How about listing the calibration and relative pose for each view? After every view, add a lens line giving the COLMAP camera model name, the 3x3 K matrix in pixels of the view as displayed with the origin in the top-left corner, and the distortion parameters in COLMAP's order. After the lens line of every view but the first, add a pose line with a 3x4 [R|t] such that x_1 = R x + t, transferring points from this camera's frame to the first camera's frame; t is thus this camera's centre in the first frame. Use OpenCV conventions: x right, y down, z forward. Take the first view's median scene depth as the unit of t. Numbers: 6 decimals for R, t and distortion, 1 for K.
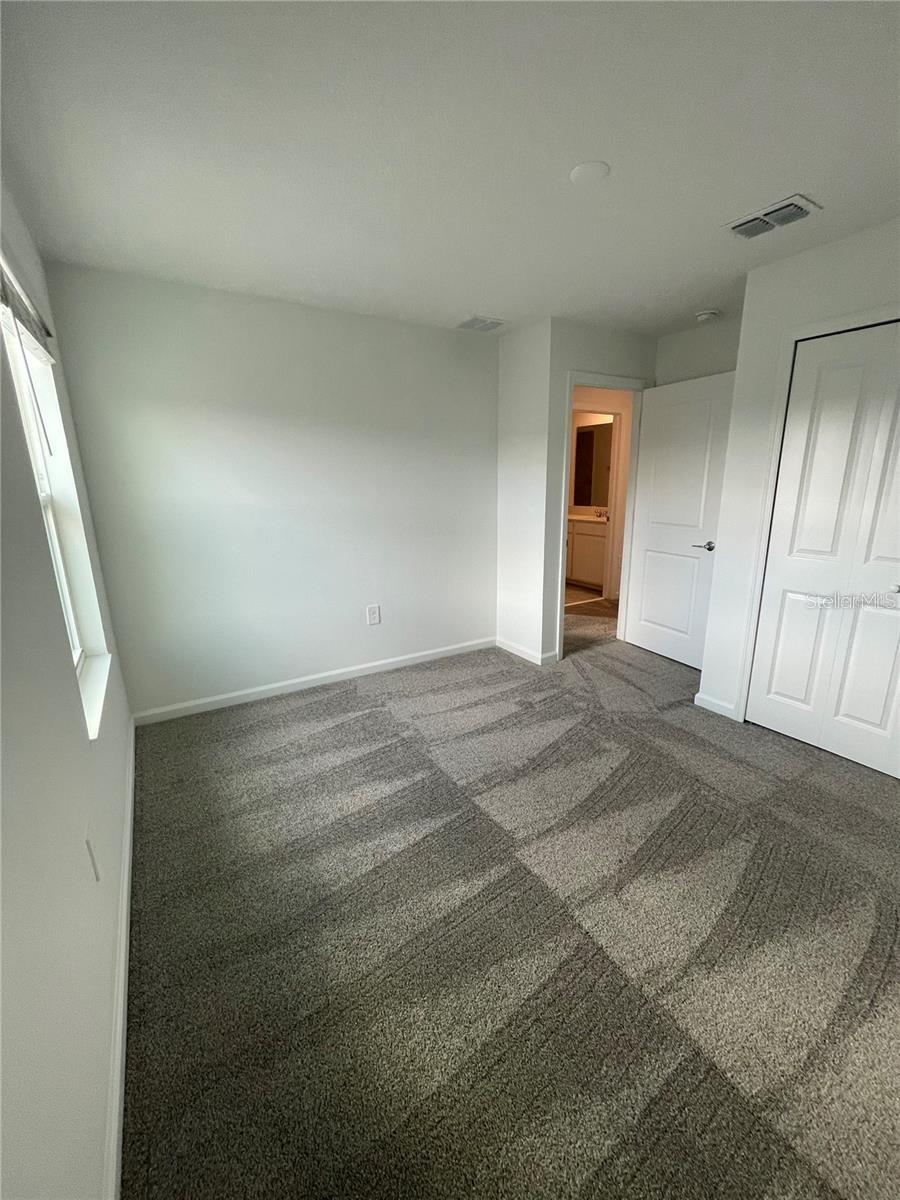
lens RADIAL K [[485.8, 0, 450.0], [0, 485.8, 600.0], [0, 0, 1]] dist [-0.005127, 0.000170]
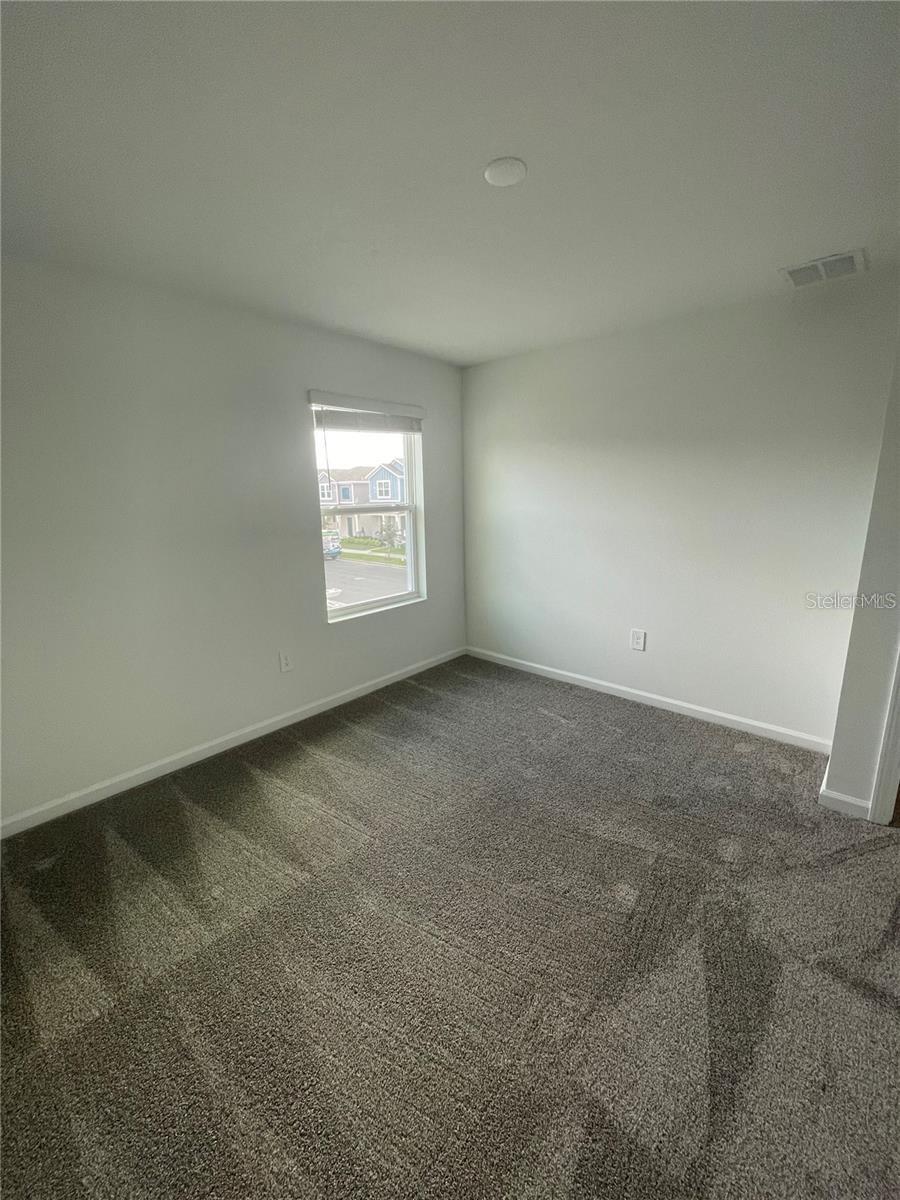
lens RADIAL K [[485.8, 0, 450.0], [0, 485.8, 600.0], [0, 0, 1]] dist [-0.005127, 0.000170]
pose [[0.287137, 0.220027, -0.932277, 0.677539], [-0.224908, 0.961540, 0.157663, -0.123935], [0.931112, 0.164406, 0.325580, 0.400308]]
